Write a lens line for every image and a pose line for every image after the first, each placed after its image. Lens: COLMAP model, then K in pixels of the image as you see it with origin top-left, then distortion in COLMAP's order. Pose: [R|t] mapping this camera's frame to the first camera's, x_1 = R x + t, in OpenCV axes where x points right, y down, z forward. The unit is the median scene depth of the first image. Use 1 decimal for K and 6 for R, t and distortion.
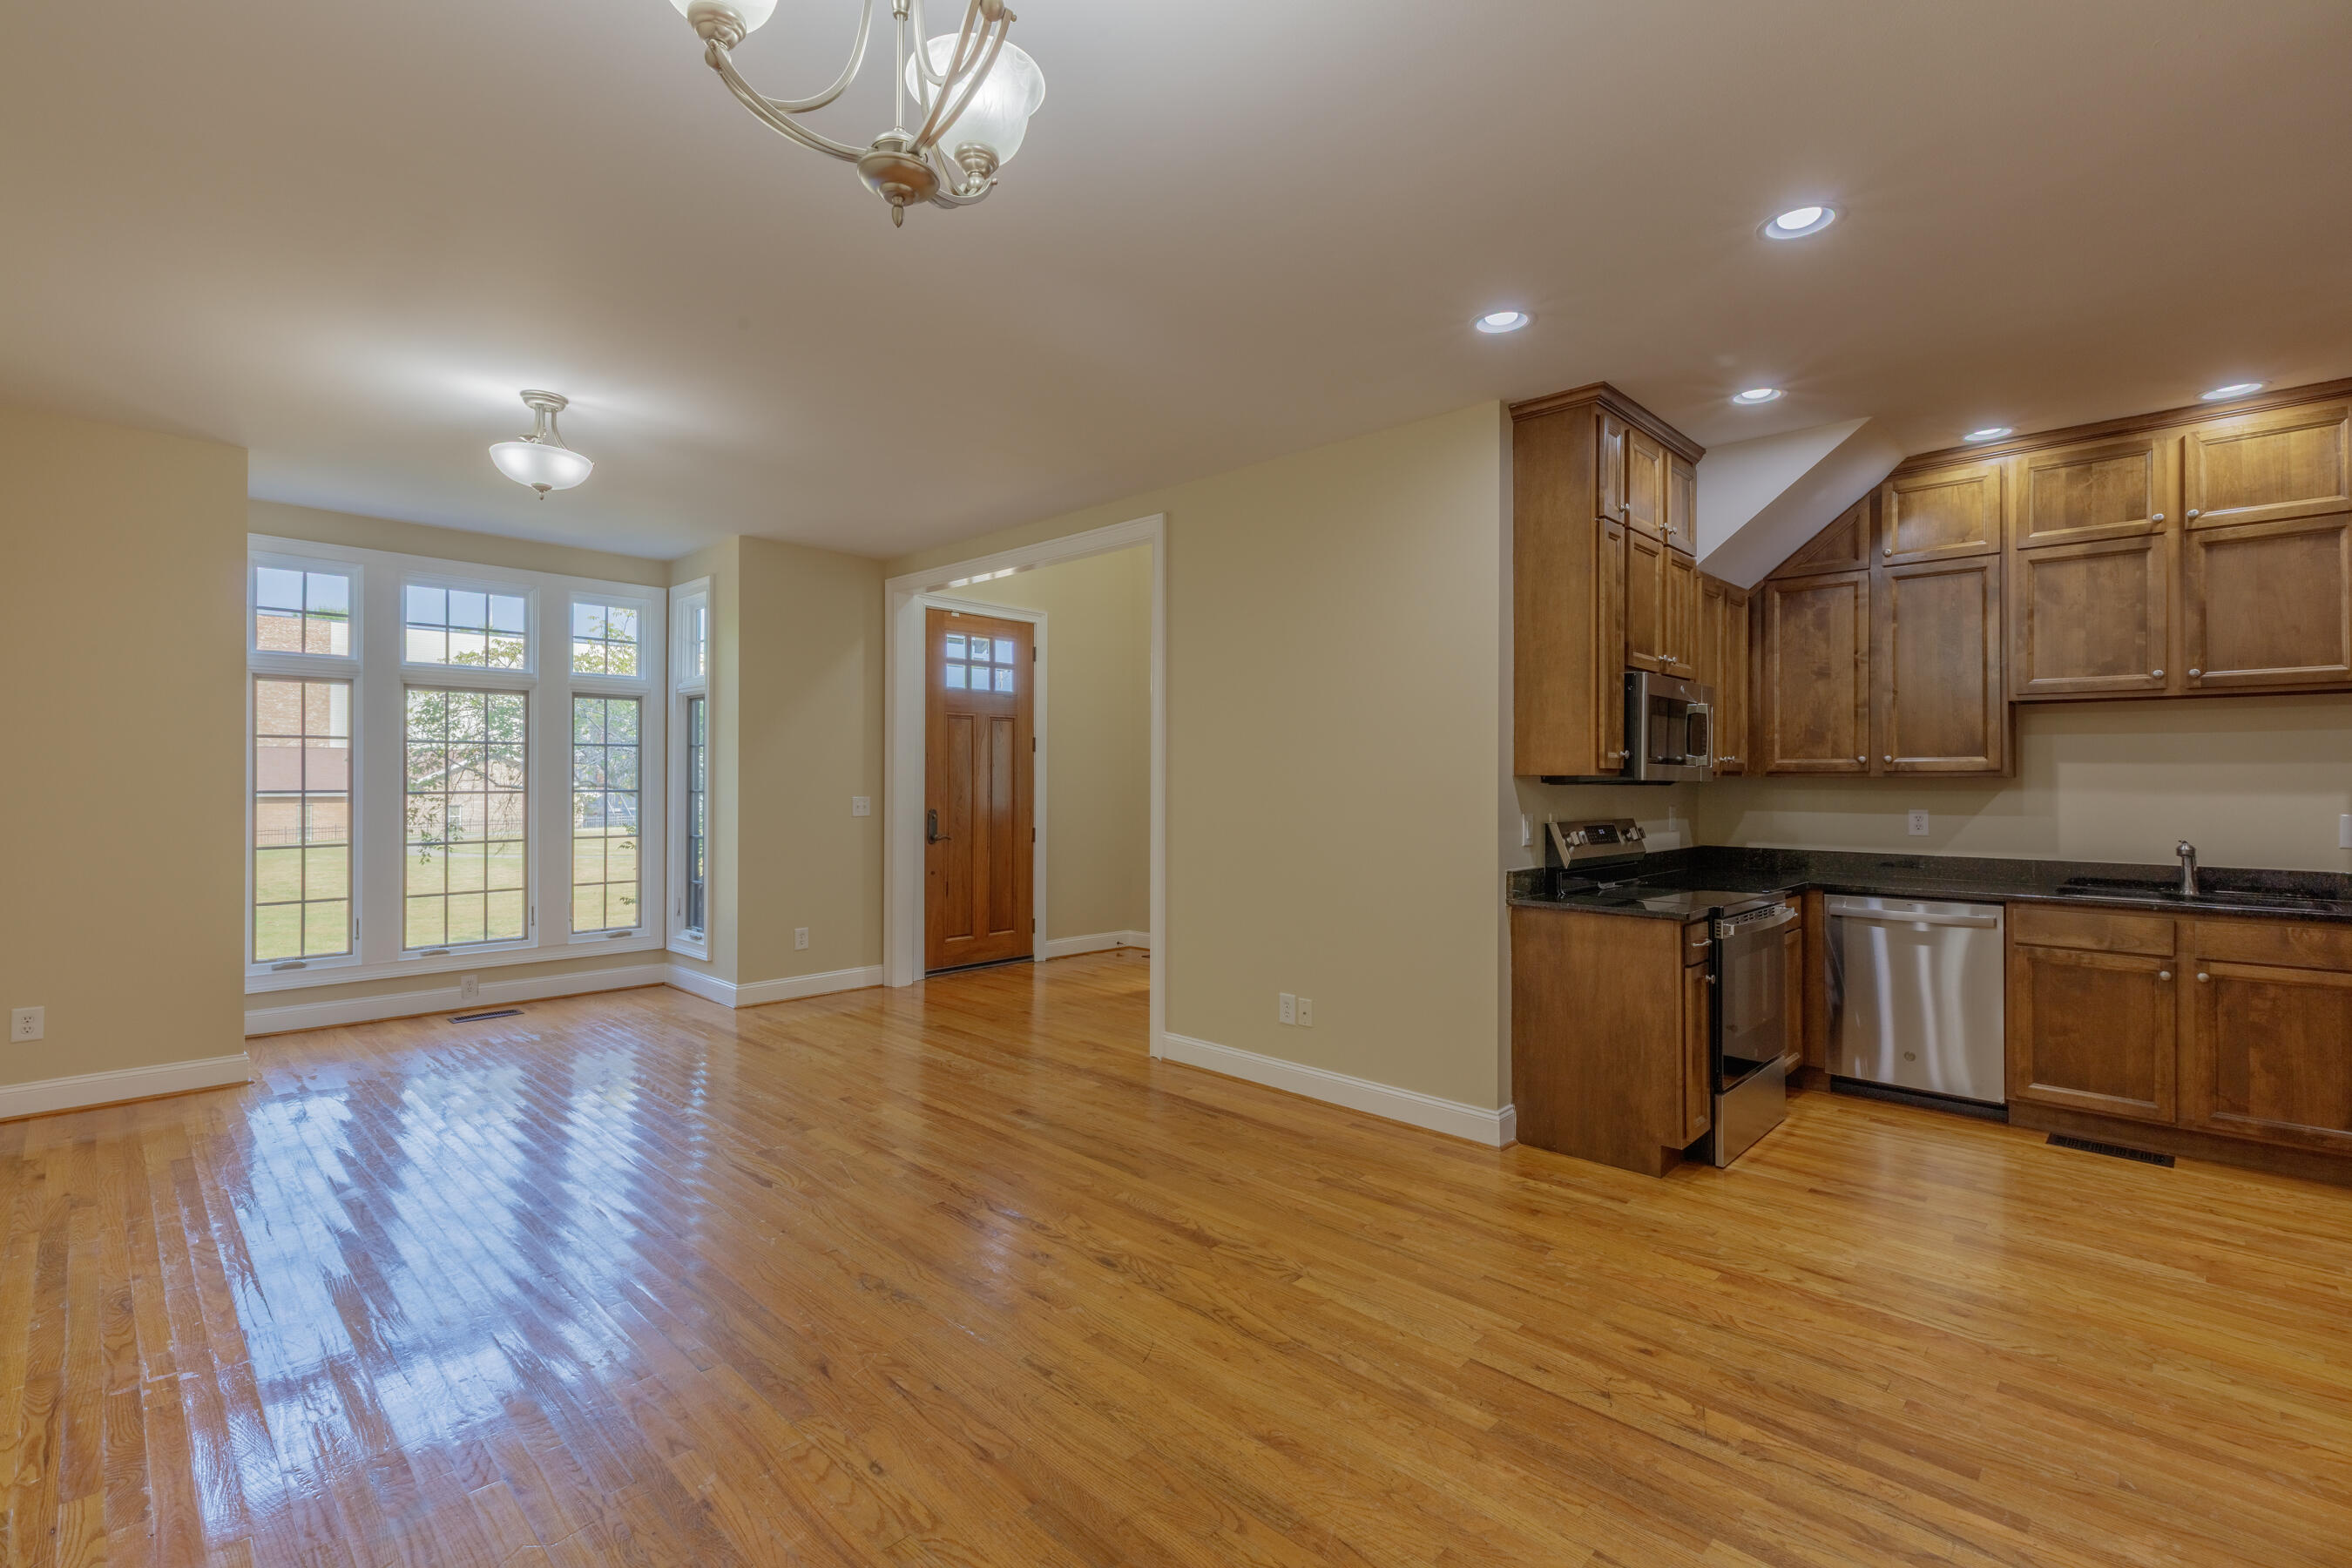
lens RADIAL K [[1048.4, 0, 1182.5], [0, 1048.4, 798.7], [0, 0, 1]] dist [0.003847, 0.000704]
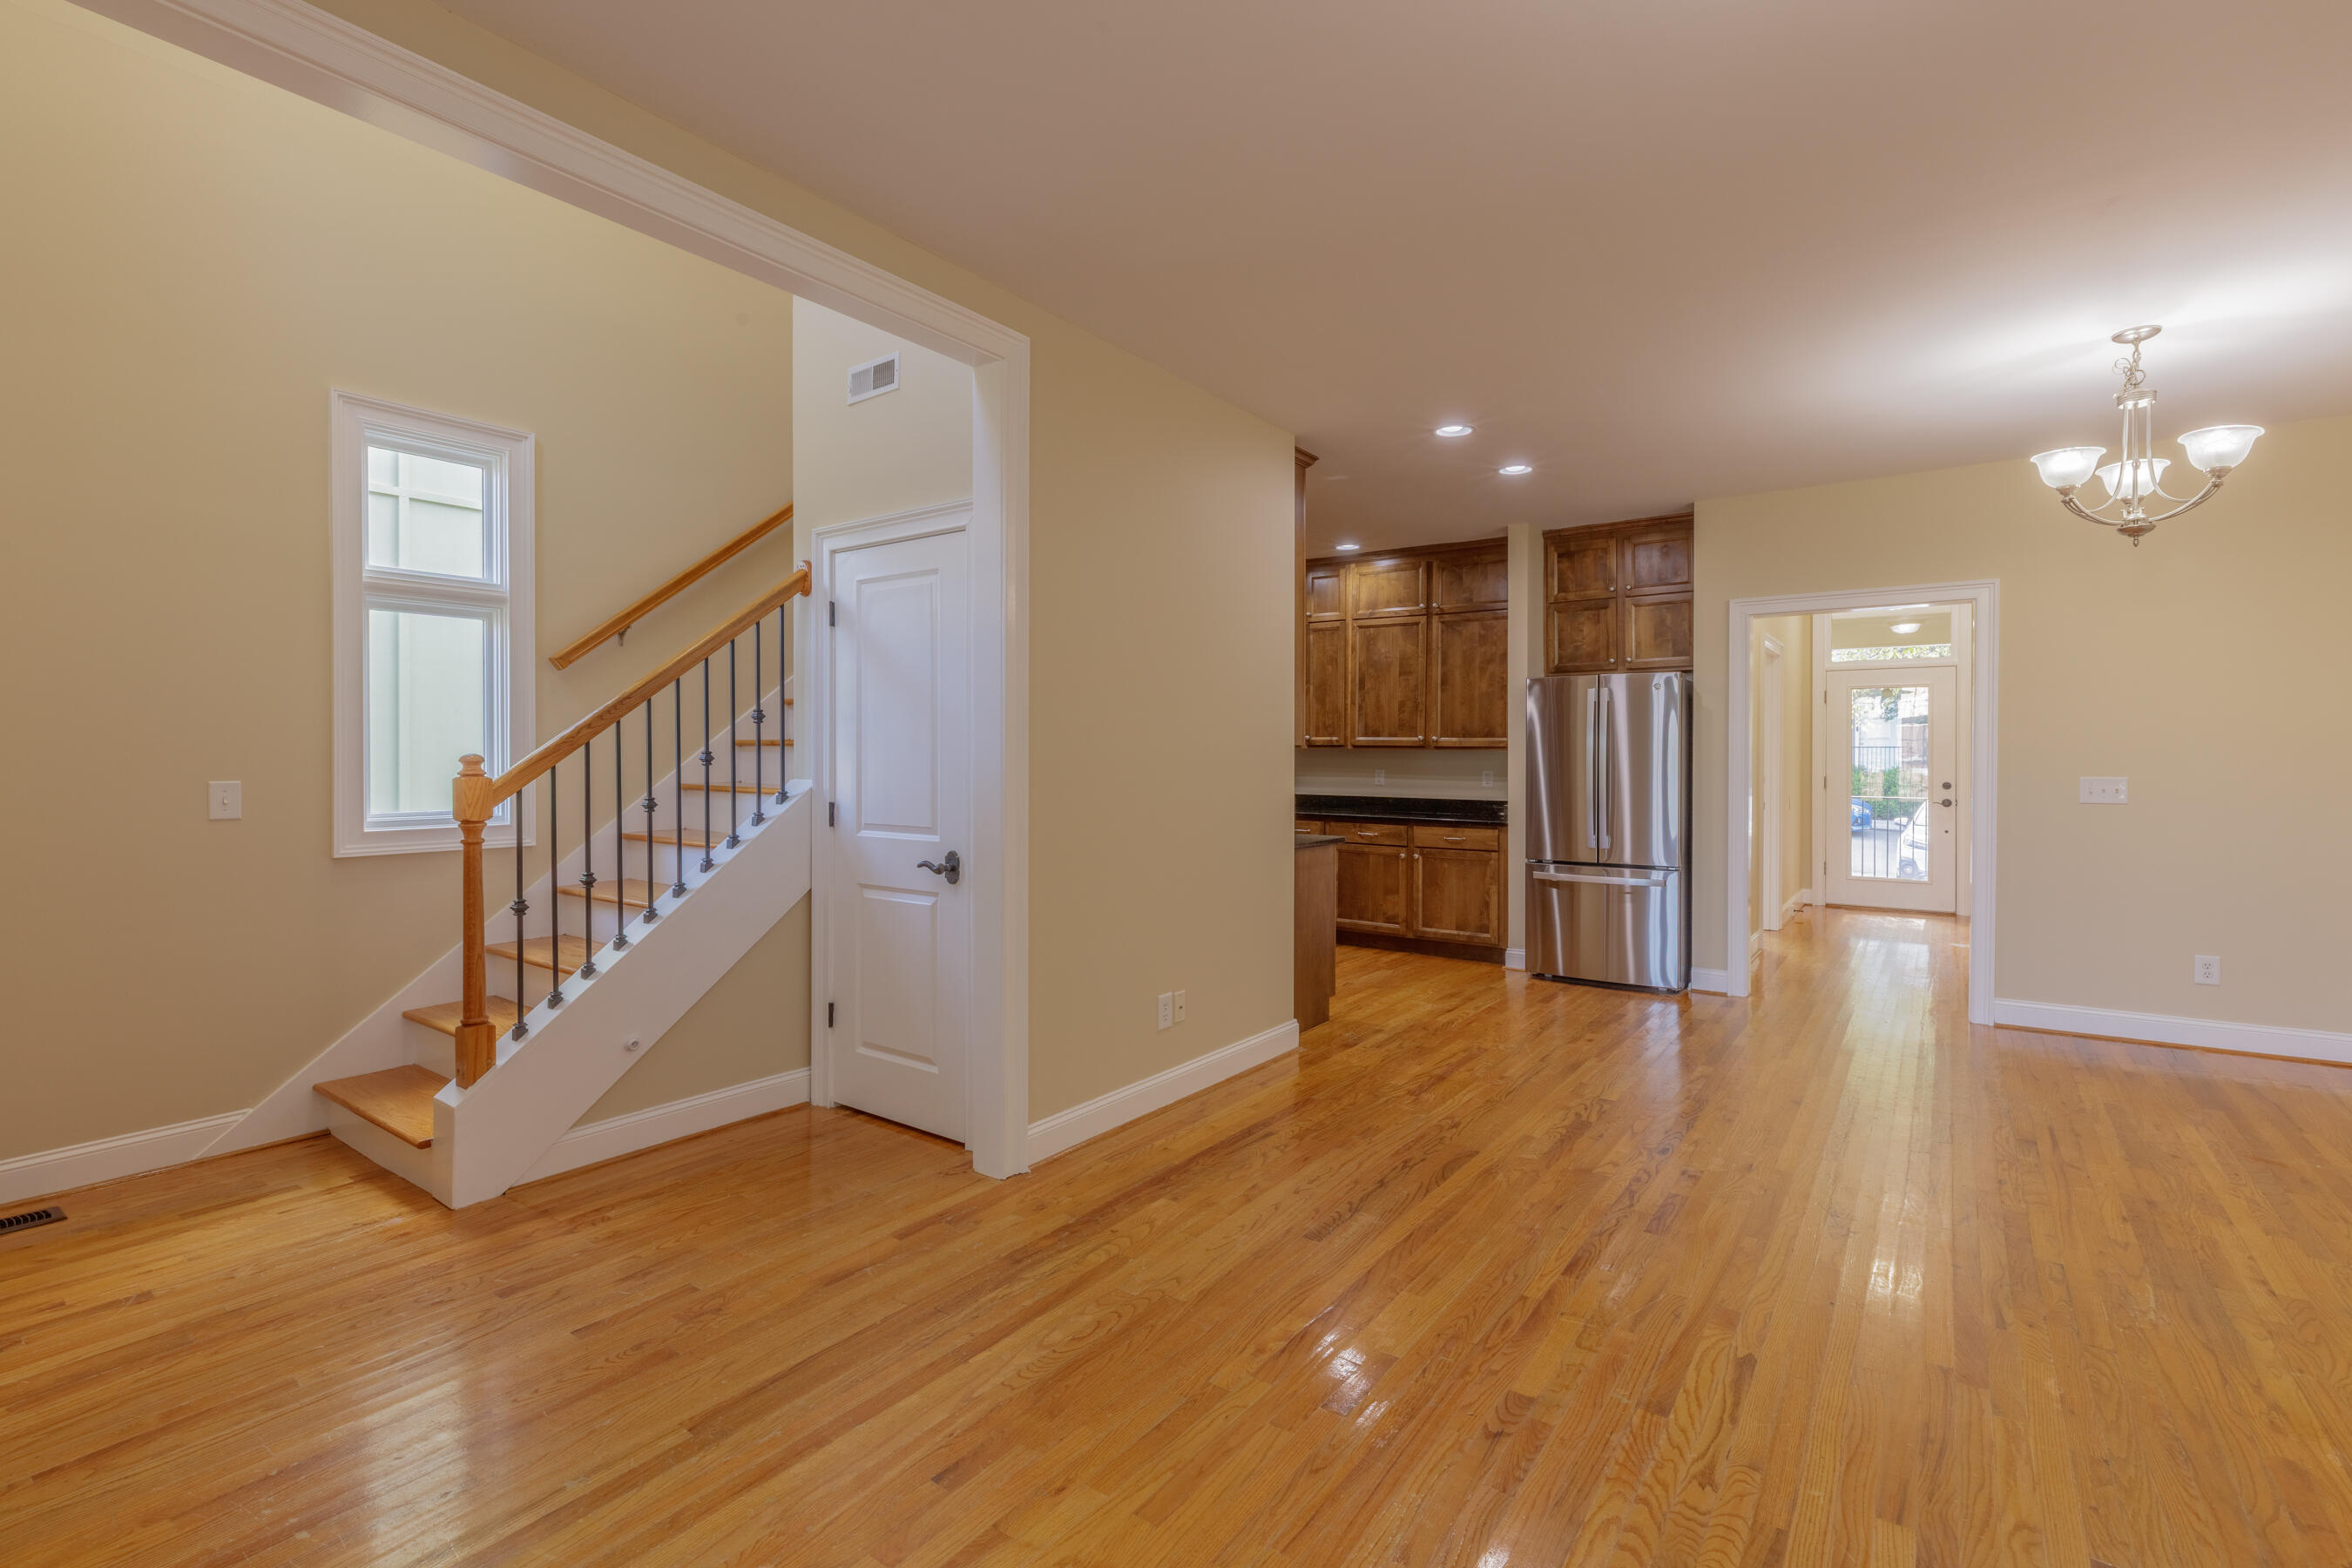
lens RADIAL K [[1048.4, 0, 1196.4], [0, 1048.4, 749.0], [0, 0, 1]] dist [0.003847, 0.000704]
pose [[-0.144094, -0.000500, 0.989564, -0.874593], [0.012673, 0.999917, 0.002351, -0.021714], [-0.989483, 0.012880, -0.144076, 1.251127]]
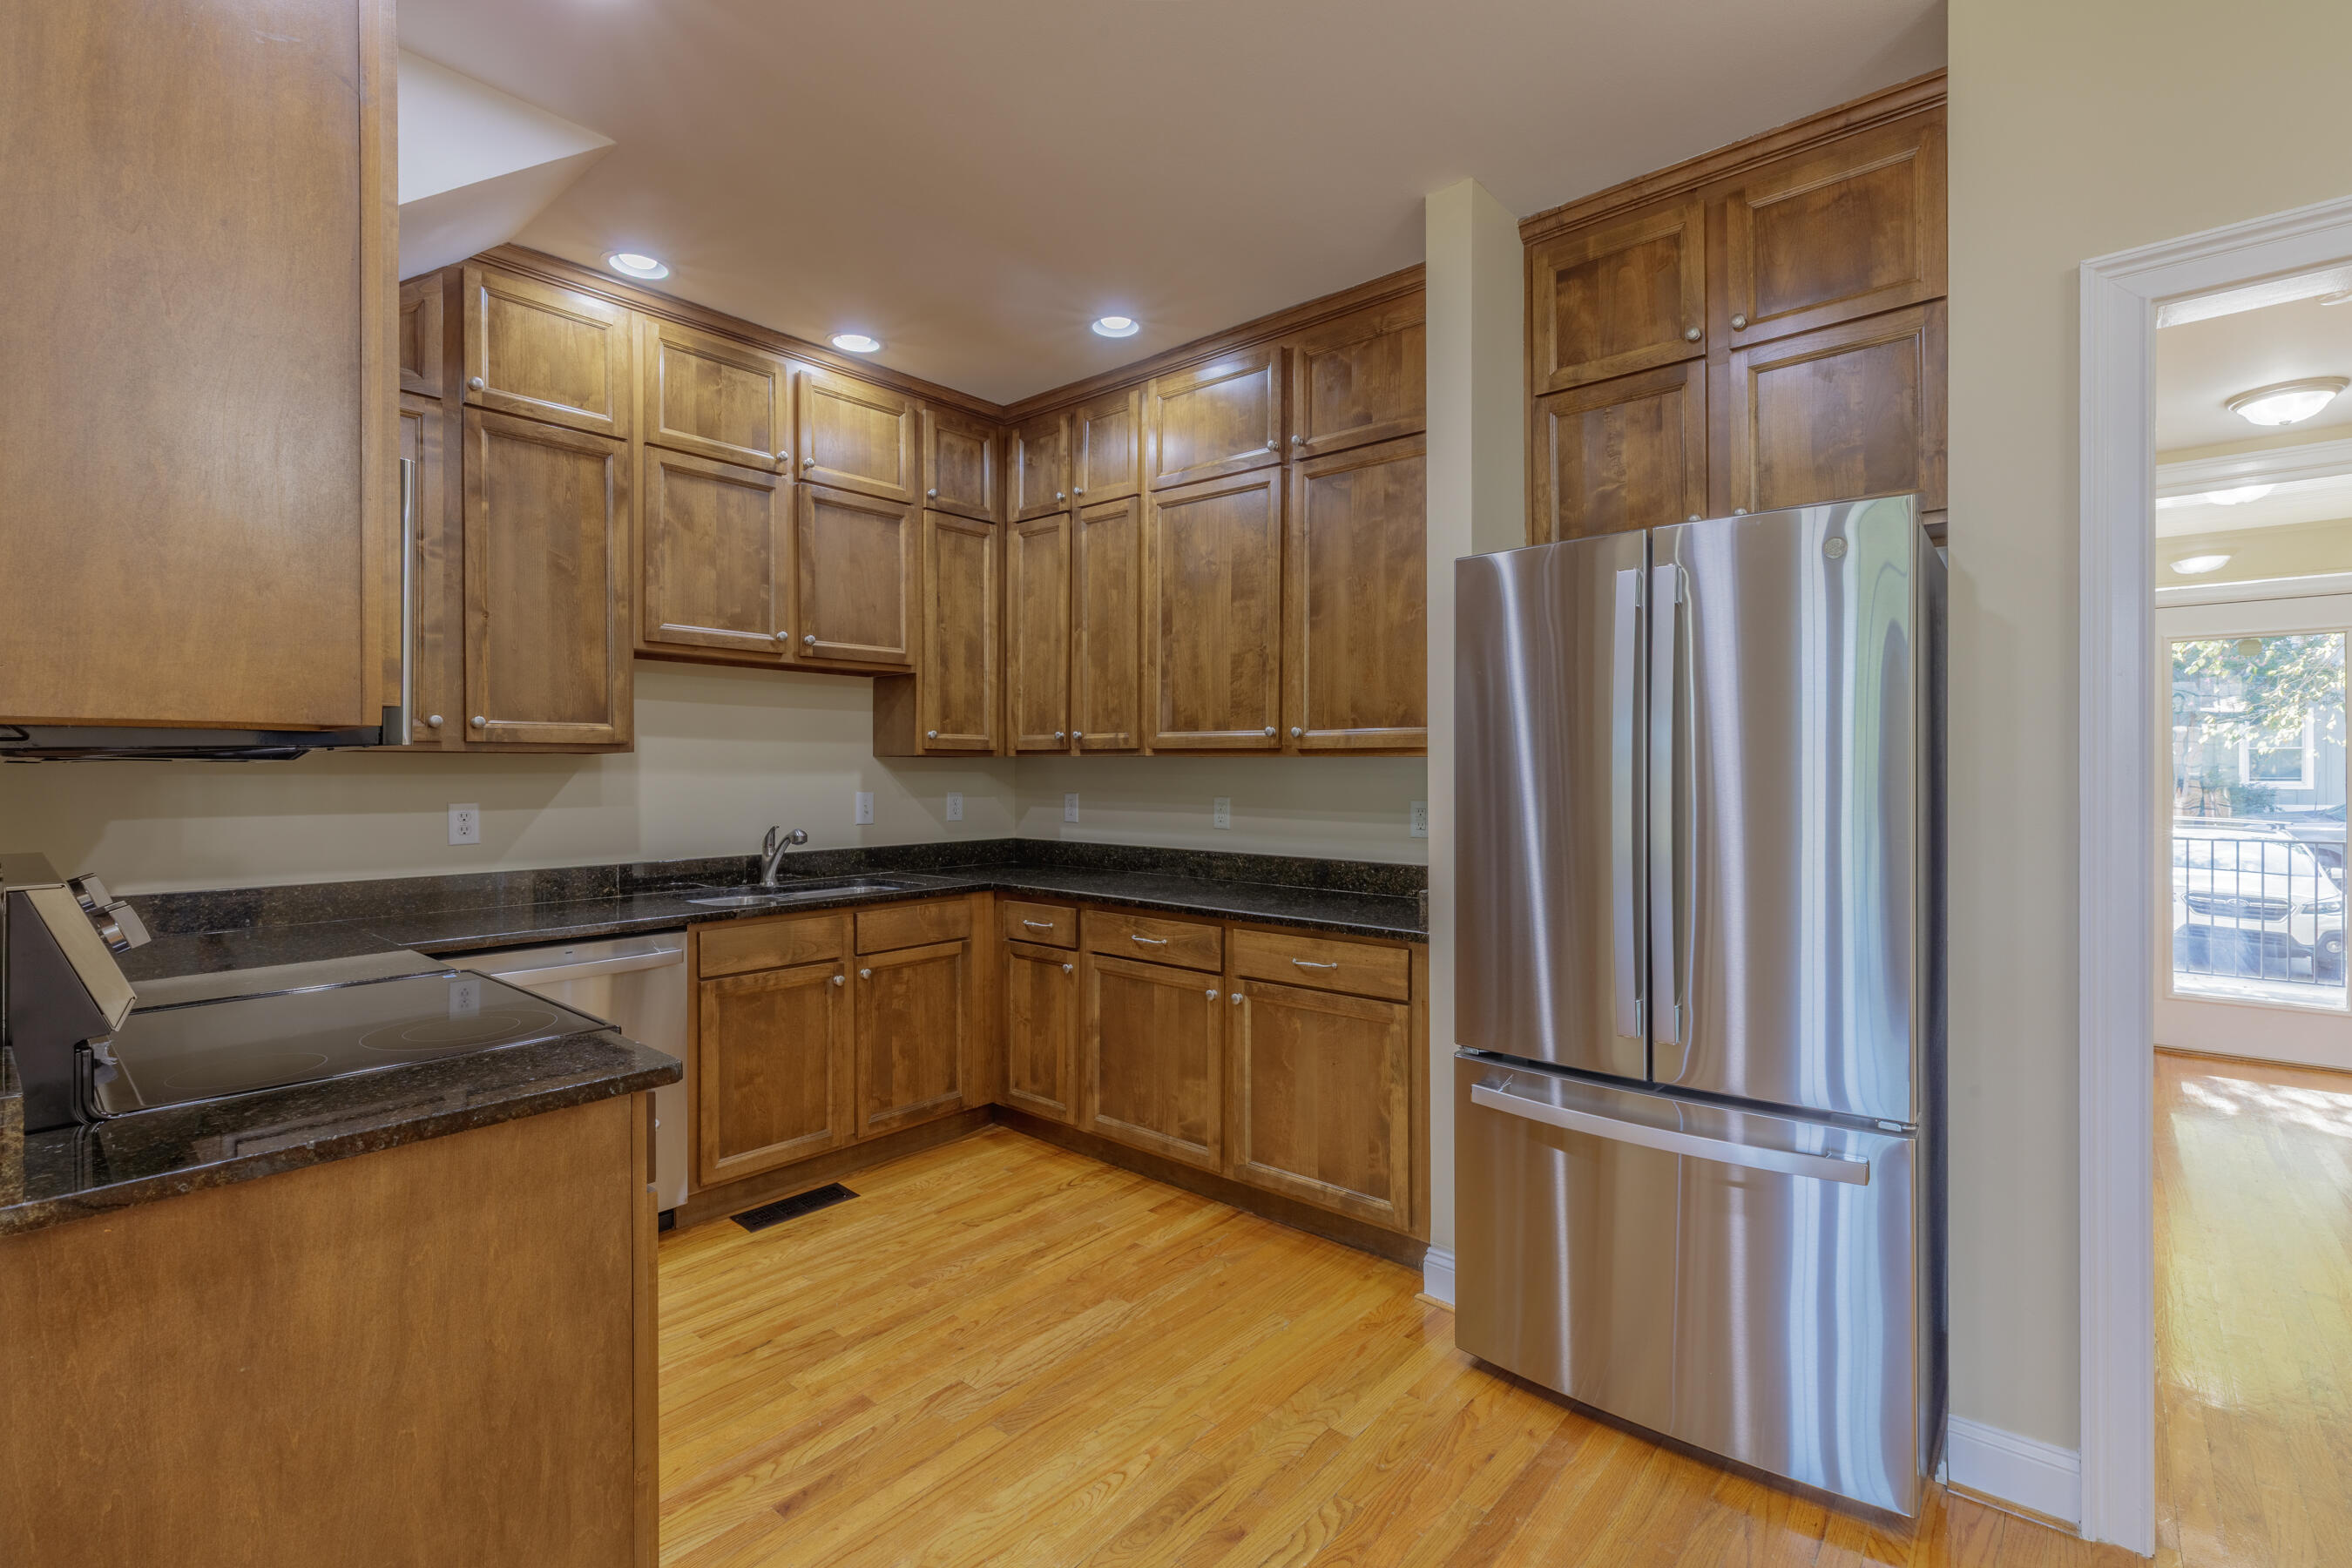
lens RADIAL K [[1048.4, 0, 1189.0], [0, 1048.4, 767.9], [0, 0, 1]] dist [0.003847, 0.000704]
pose [[-0.057564, -0.002555, 0.998339, 0.042283], [0.017920, 0.999833, 0.003592, -0.006445], [-0.998181, 0.018097, -0.057508, 0.712500]]
